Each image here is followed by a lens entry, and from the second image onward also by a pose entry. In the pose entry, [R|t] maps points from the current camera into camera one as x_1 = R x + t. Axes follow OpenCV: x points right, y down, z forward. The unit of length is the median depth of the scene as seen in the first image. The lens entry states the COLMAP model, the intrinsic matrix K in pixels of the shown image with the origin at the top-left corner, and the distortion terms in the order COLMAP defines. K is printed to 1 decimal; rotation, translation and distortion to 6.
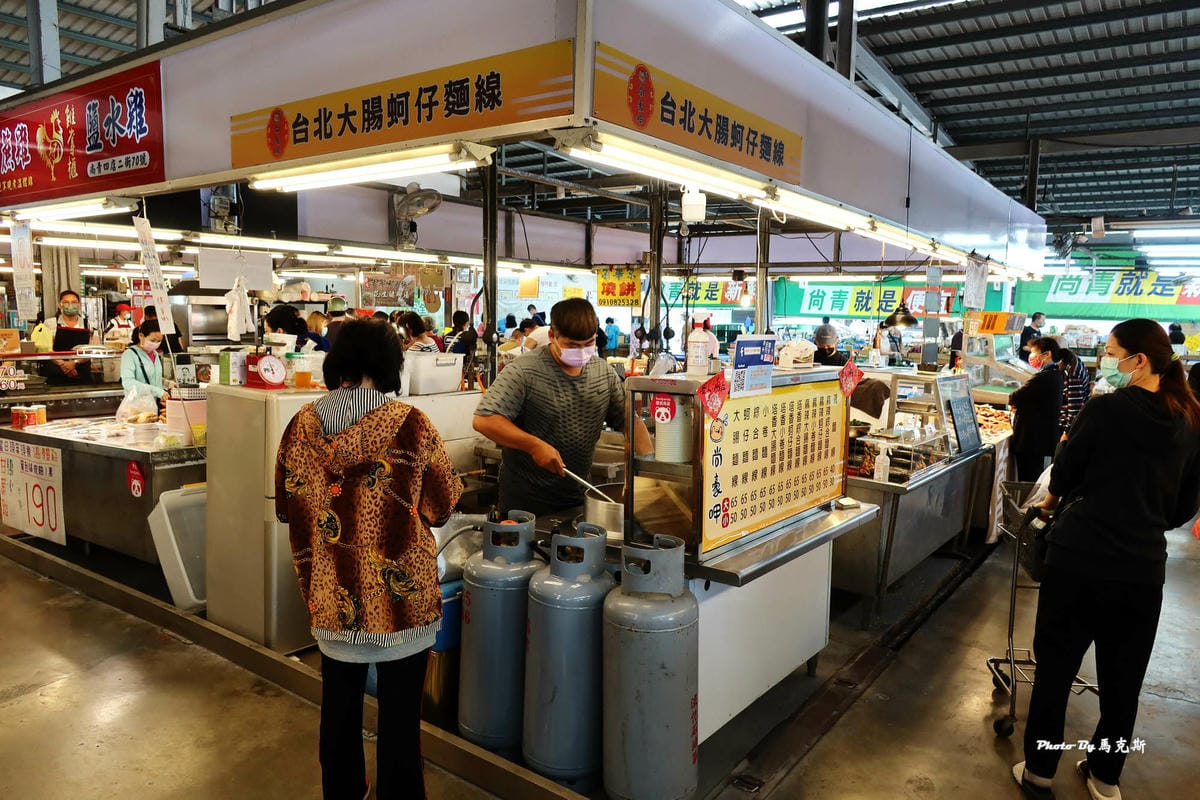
lens RADIAL K [[842.3, 0, 600.0], [0, 842.3, 400.0], [0, 0, 1]] dist [-0.026668, 0.022804]
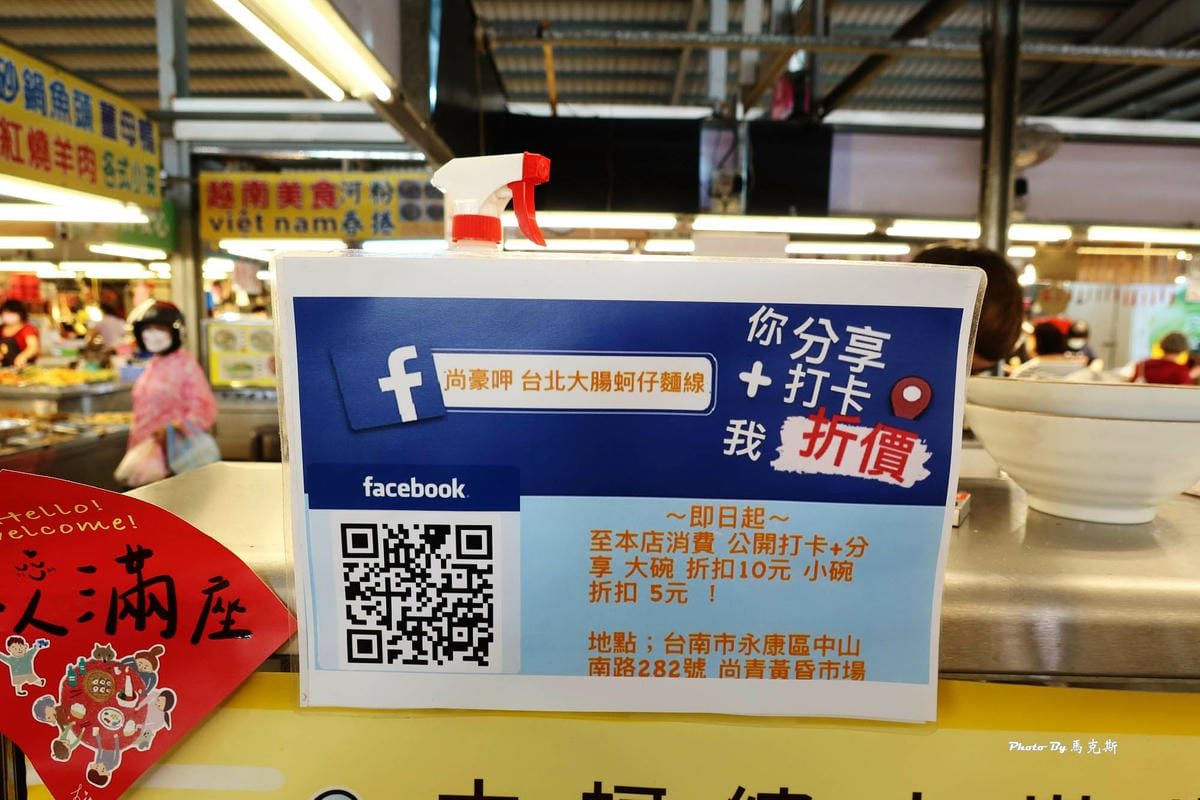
lens RADIAL K [[842.3, 0, 600.0], [0, 842.3, 400.0], [0, 0, 1]] dist [-0.026668, 0.022804]
pose [[0.603717, 0.067564, -0.794331, 0.269697], [-0.086715, 0.996055, 0.018817, -0.055149], [0.792469, 0.057520, 0.607194, 0.869586]]
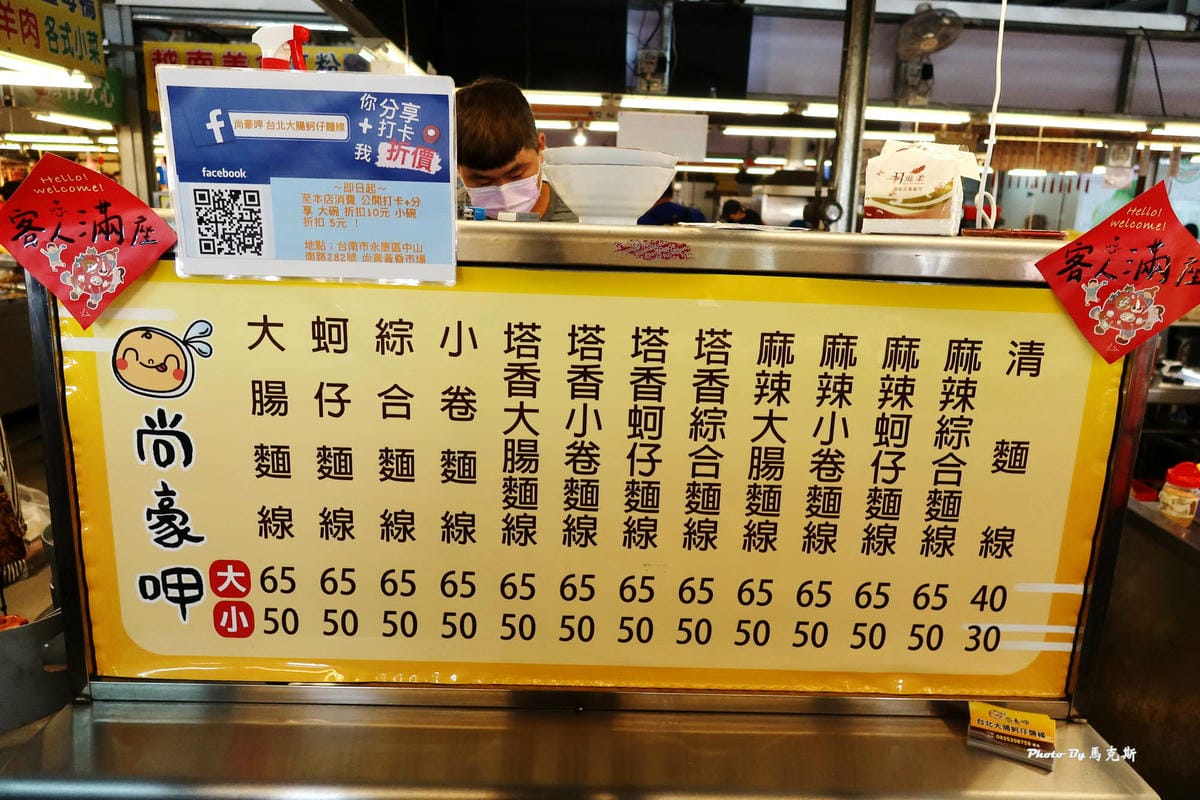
lens RADIAL K [[842.3, 0, 600.0], [0, 842.3, 400.0], [0, 0, 1]] dist [-0.026668, 0.022804]
pose [[0.631233, 0.173999, -0.755824, 0.469391], [-0.100968, 0.984653, 0.142354, -0.014514], [0.768993, -0.013545, 0.639113, 0.838046]]
